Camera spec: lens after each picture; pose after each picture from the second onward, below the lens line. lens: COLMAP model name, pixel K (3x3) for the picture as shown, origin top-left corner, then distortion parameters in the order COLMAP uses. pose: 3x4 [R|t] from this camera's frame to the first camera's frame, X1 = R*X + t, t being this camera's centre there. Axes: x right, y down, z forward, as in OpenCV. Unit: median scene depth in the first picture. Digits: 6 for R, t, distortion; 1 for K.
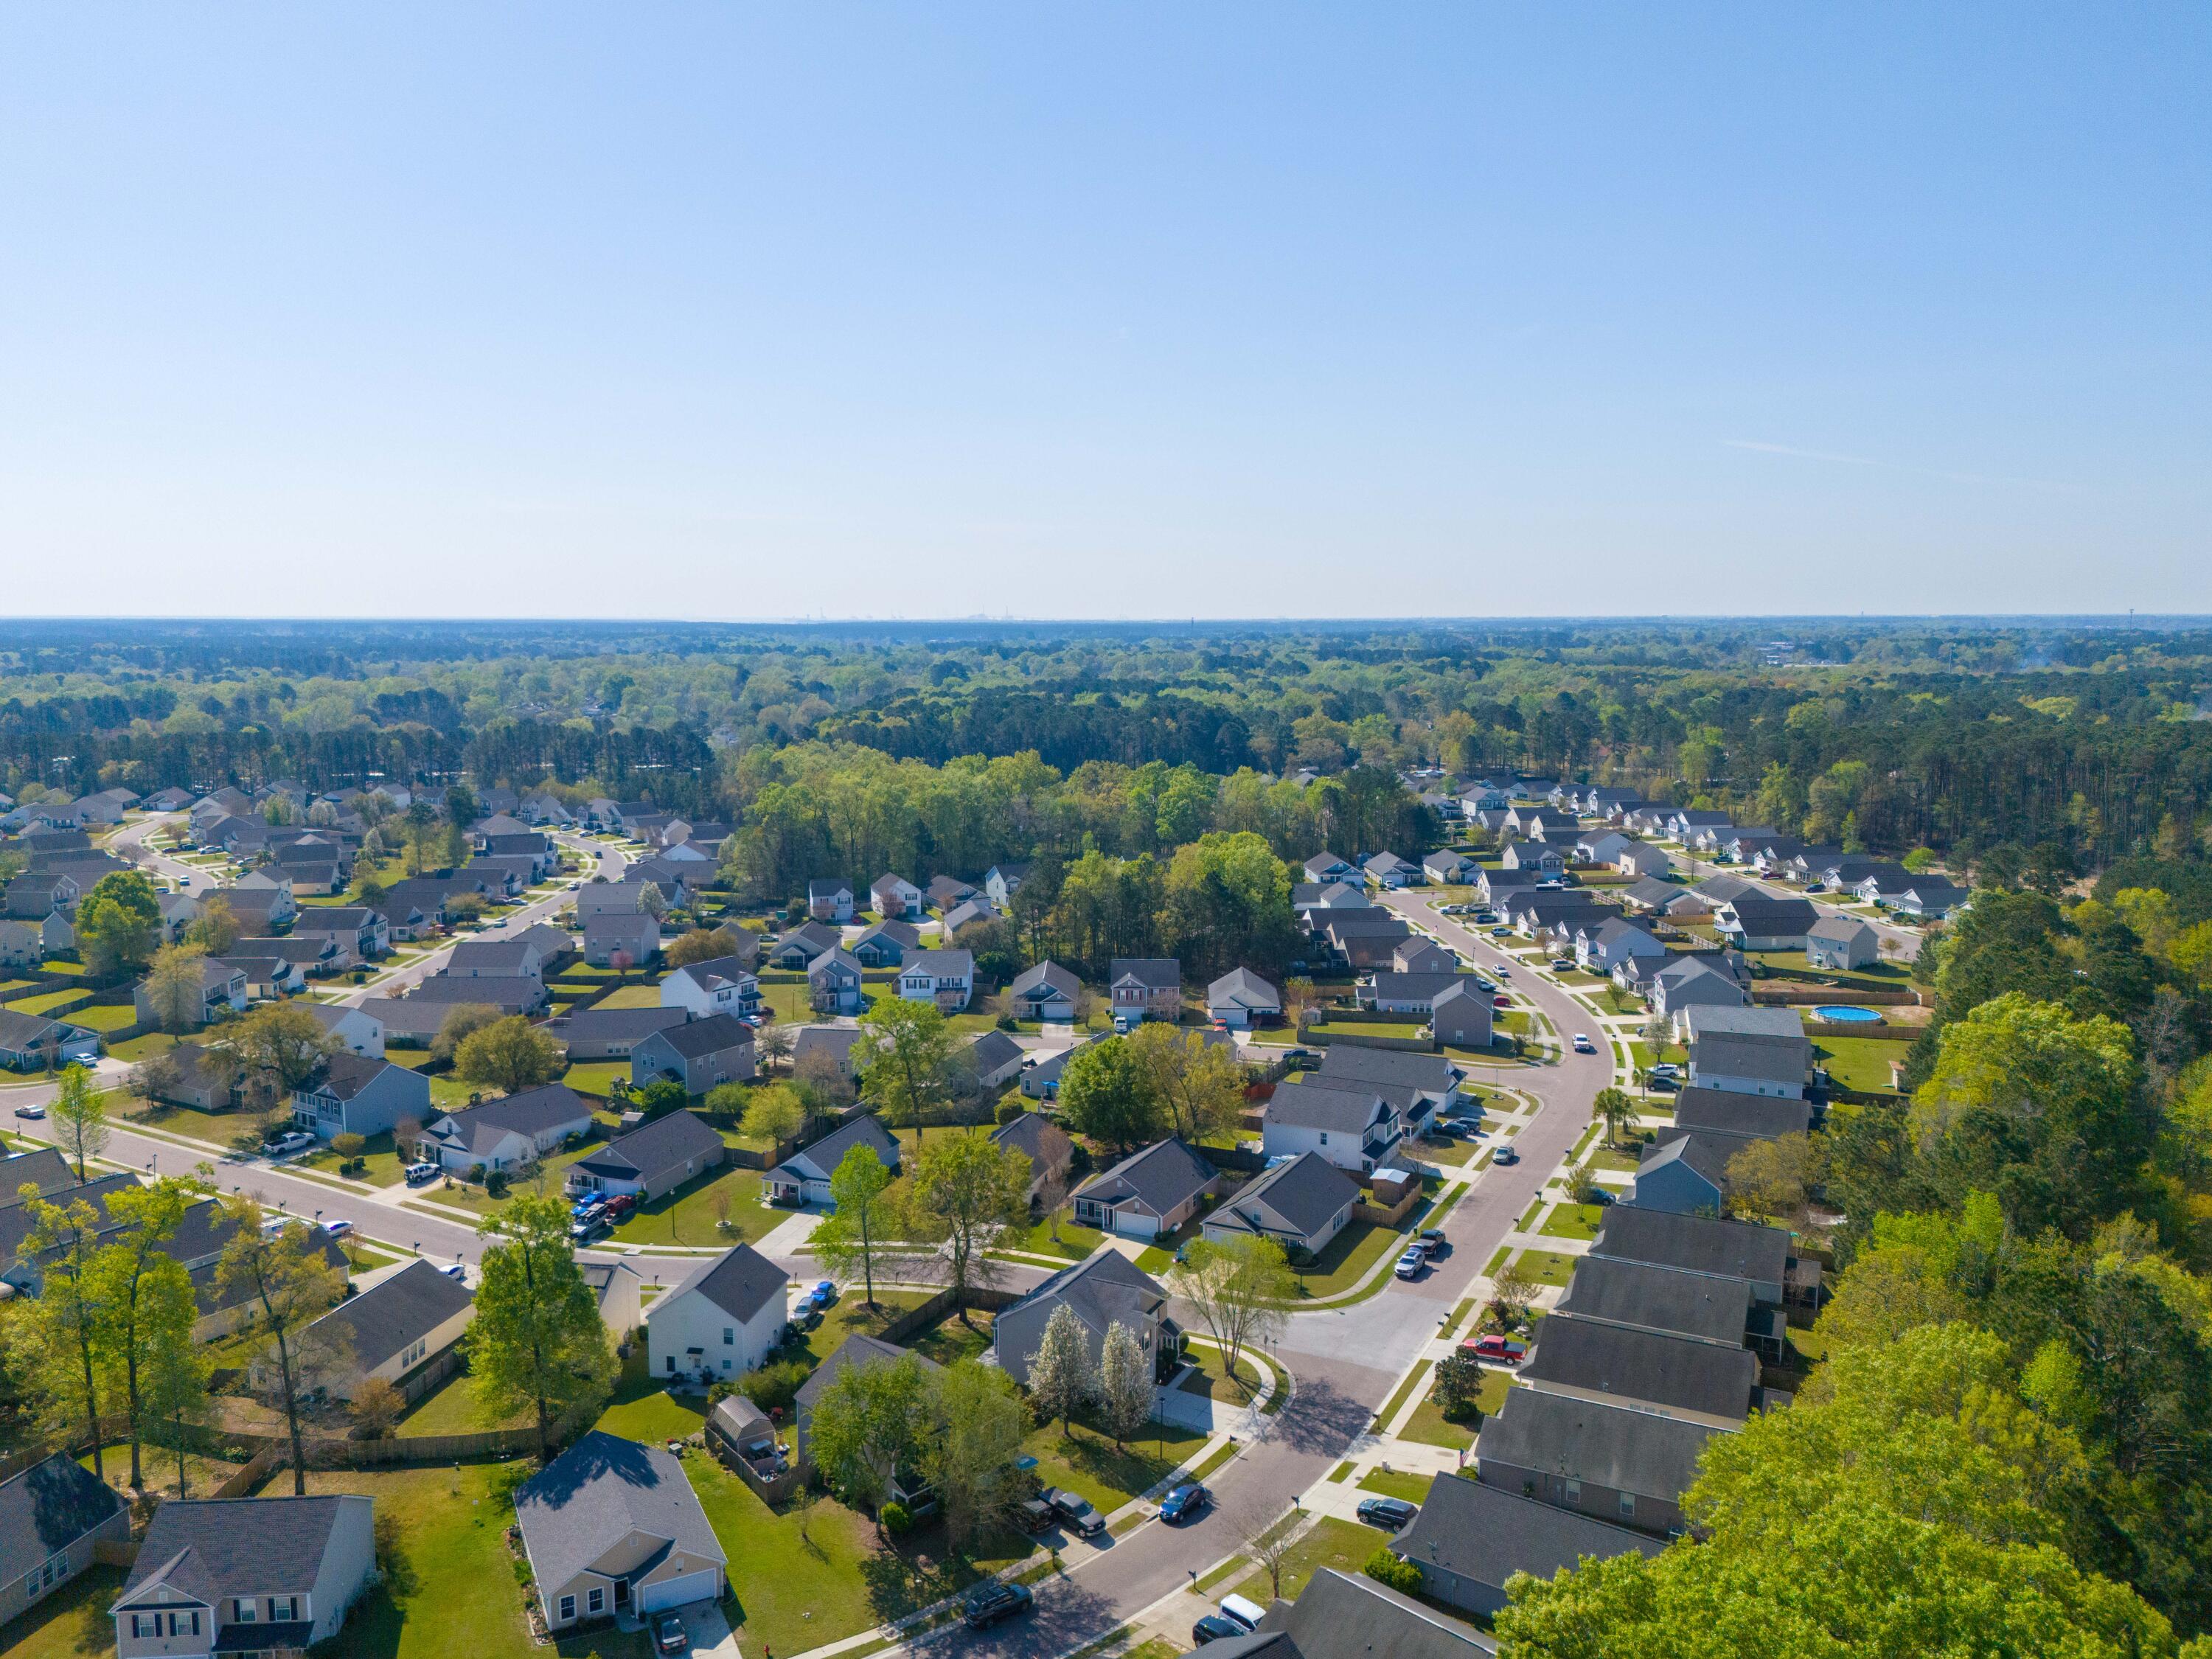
lens RADIAL K [[1691.2, 0, 1106.0], [0, 1691.2, 829.5], [0, 0, 1]] dist [0.053156, -0.000284]
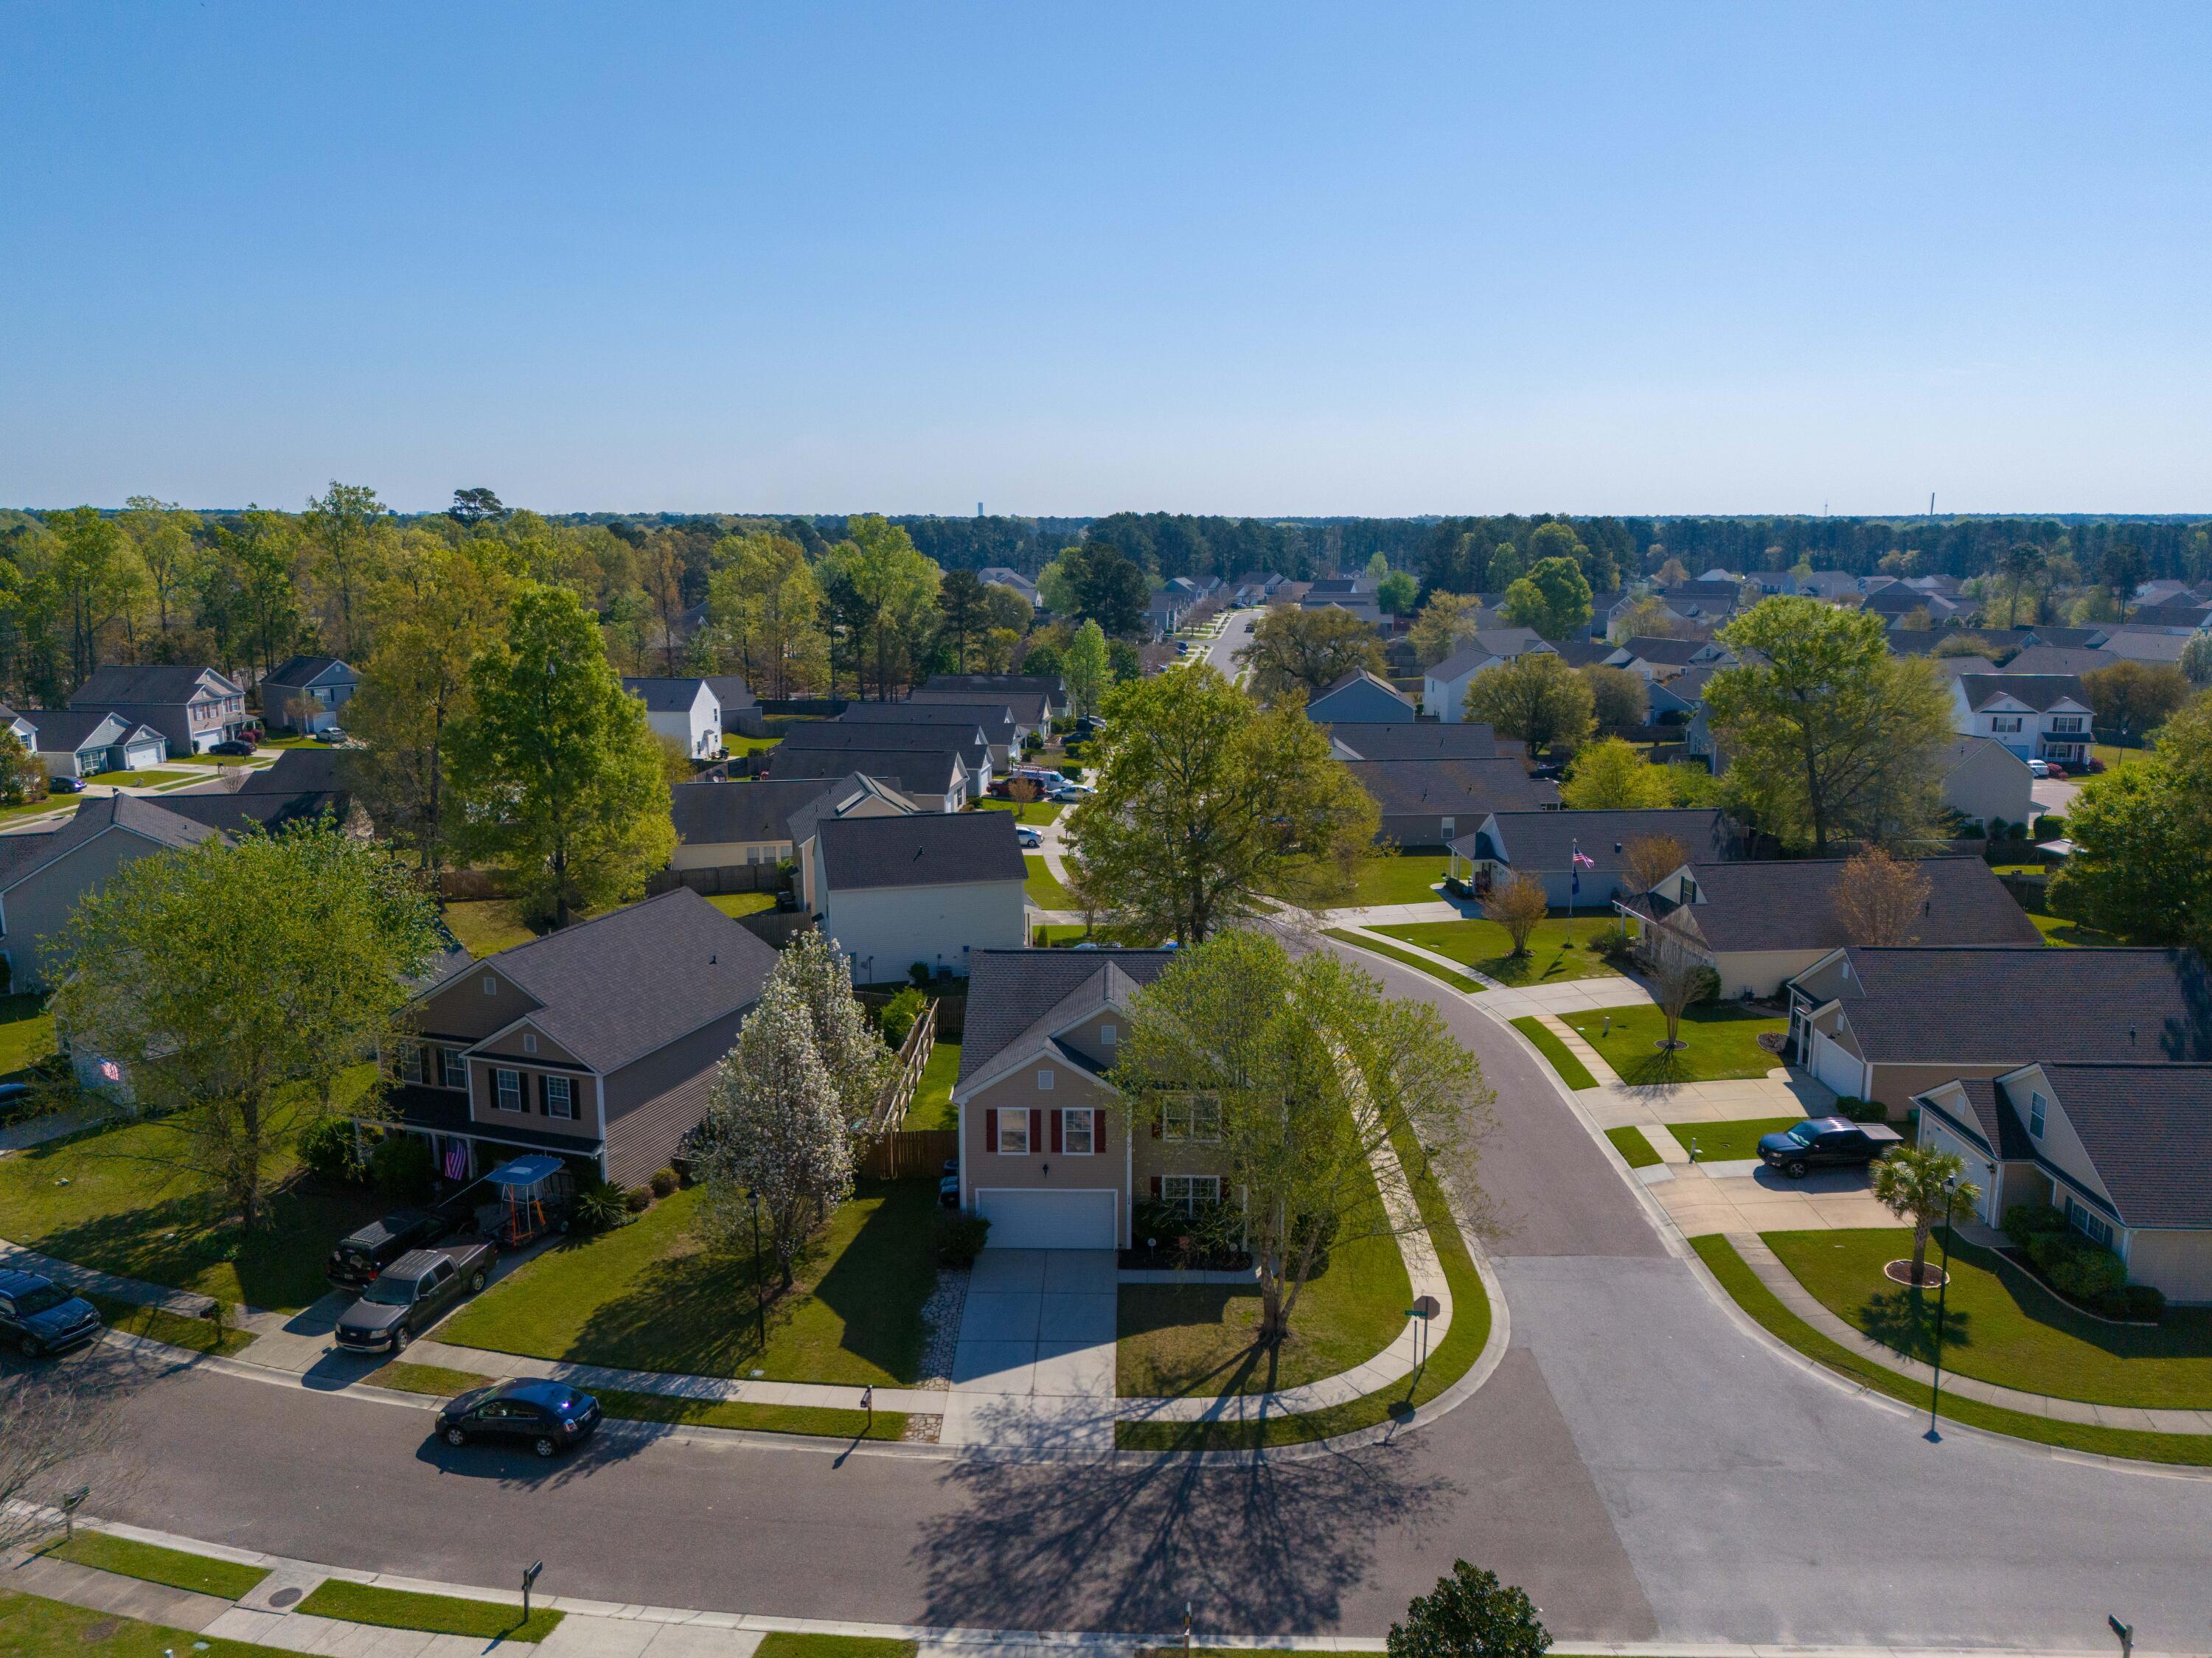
lens RADIAL K [[1601.1, 0, 1099.1], [0, 1601.1, 825.8], [0, 0, 1]] dist [0.083624, -0.088681]
pose [[0.425921, 0.162722, -0.890007, 0.350686], [-0.110539, 0.985684, 0.127315, 0.183091], [0.897983, 0.044155, 0.437810, 0.842650]]
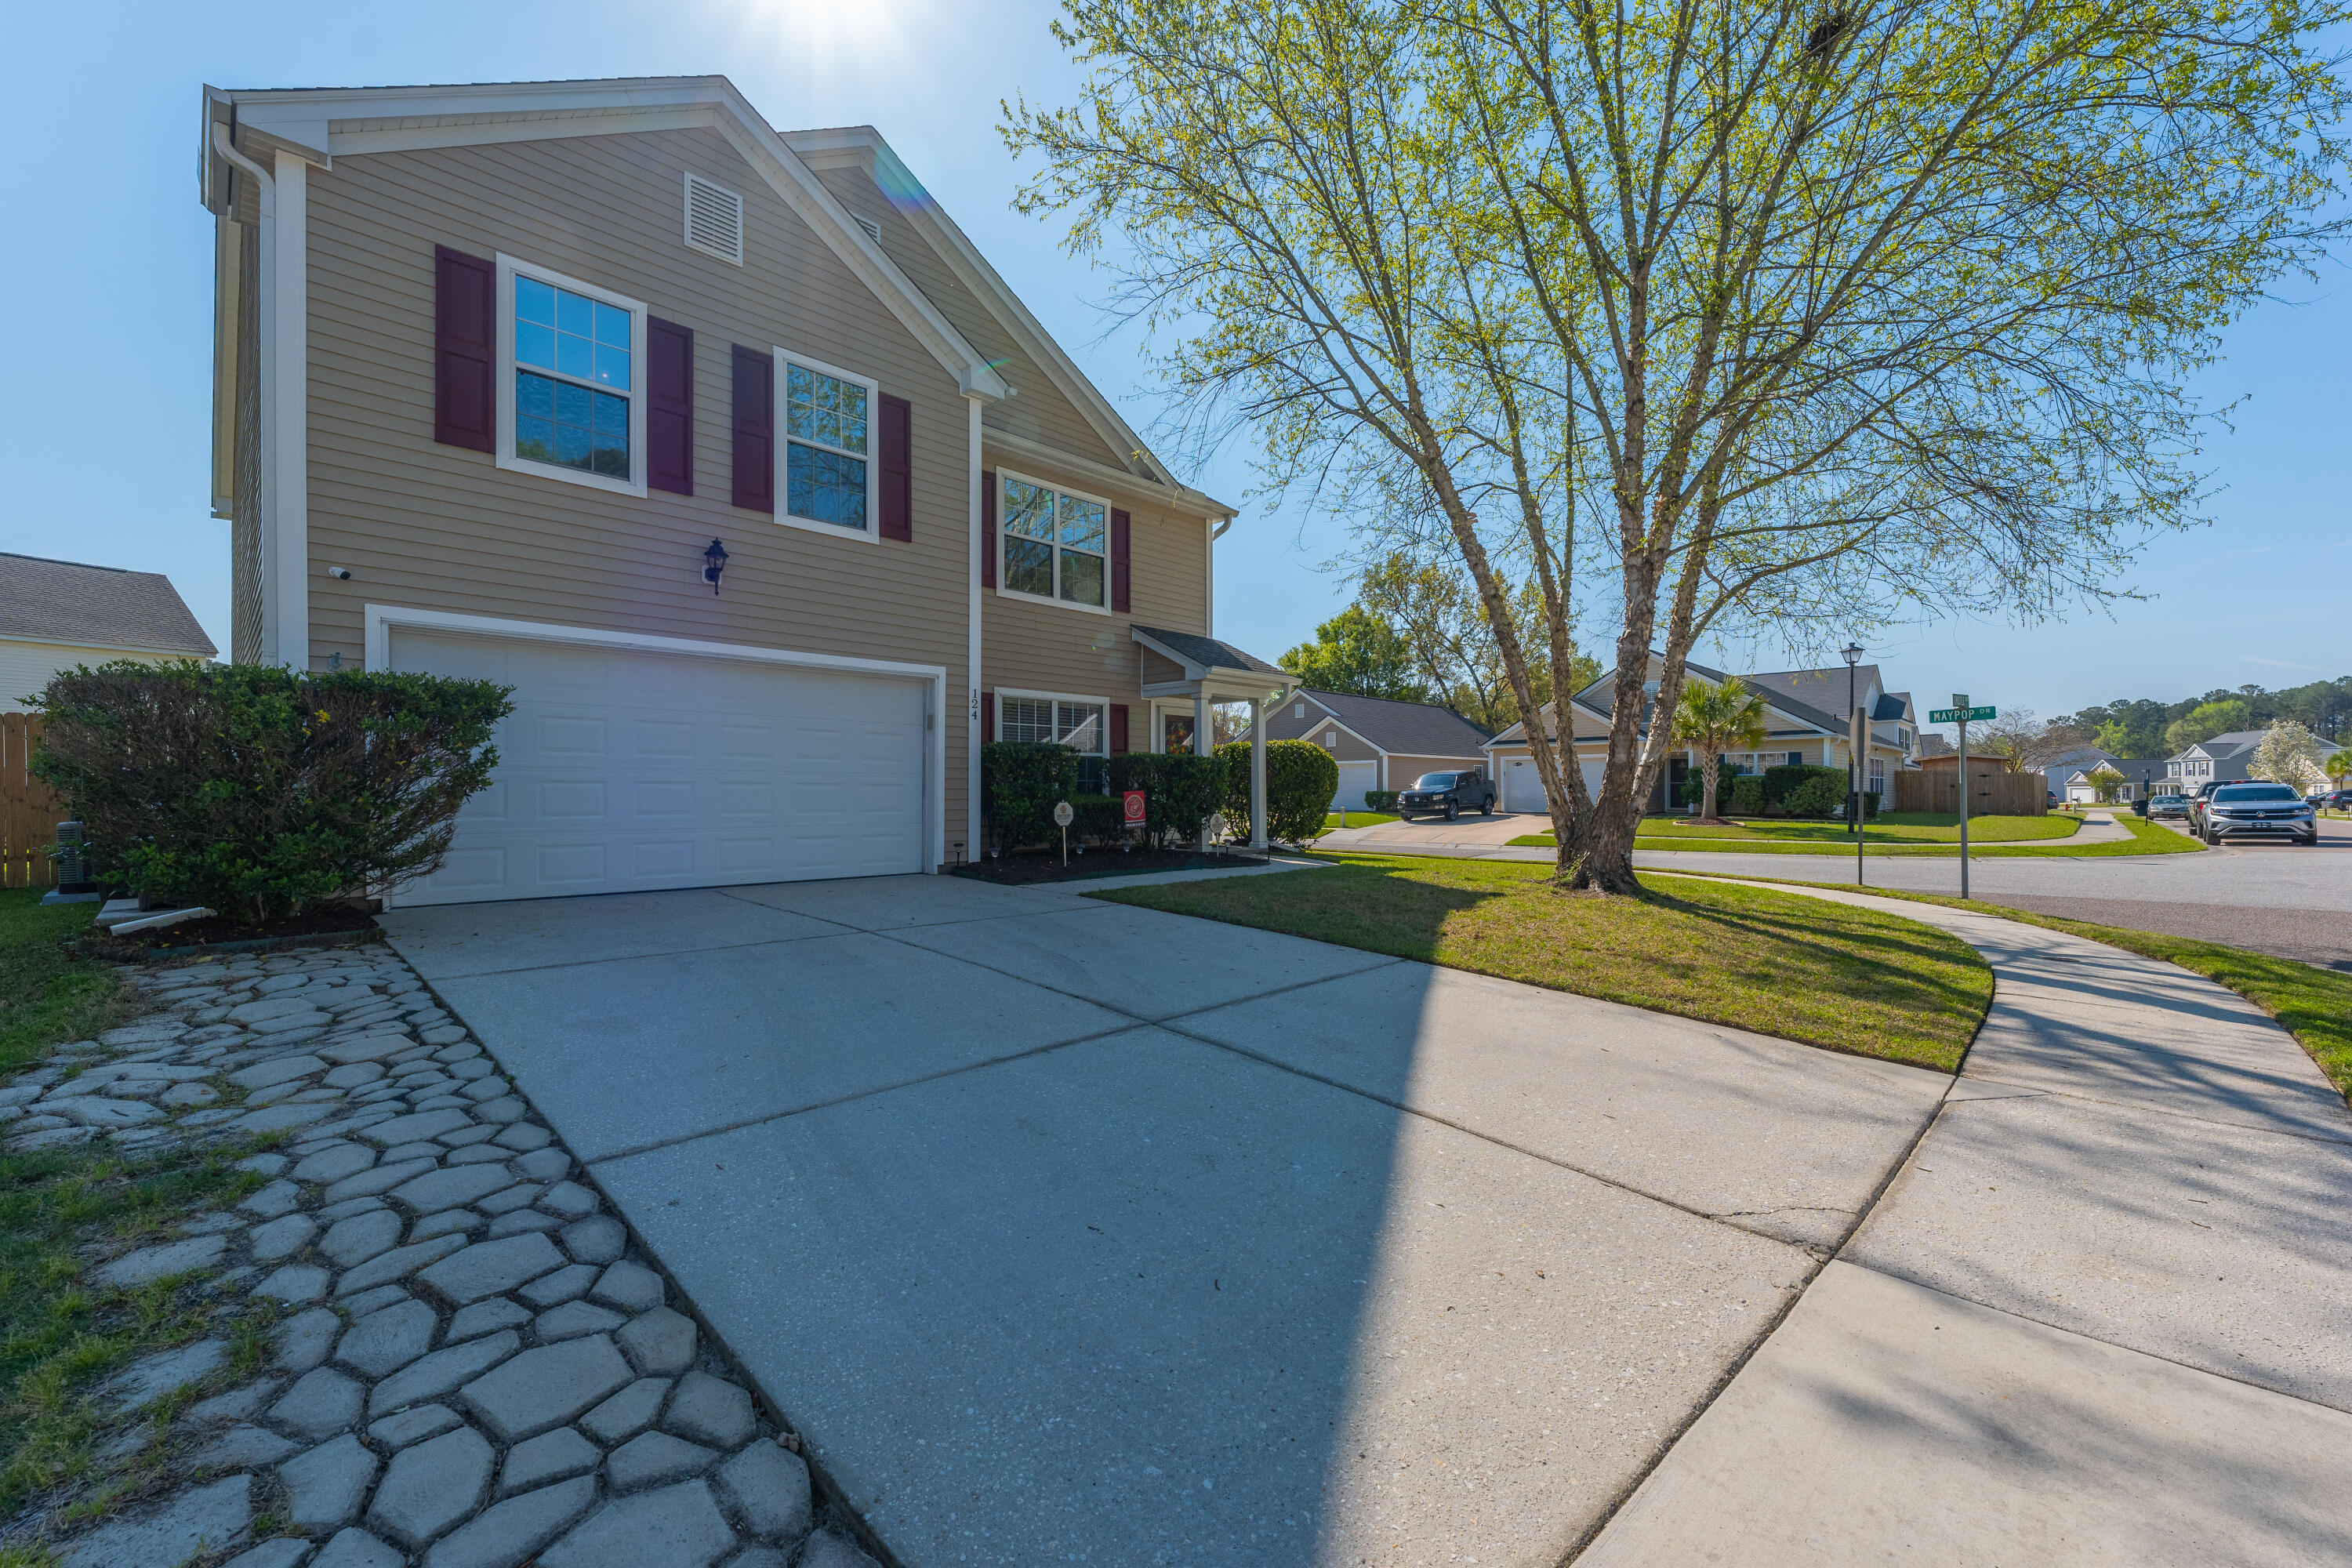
lens RADIAL K [[944.6, 0, 1176.0], [0, 944.6, 784.0], [0, 0, 1]] dist [-0.001418, 0.000030]
pose [[0.953596, -0.005908, -0.301031, 0.065815], [-0.033279, 0.991613, -0.124883, 0.333271], [0.299244, 0.129106, 0.945402, 0.955472]]
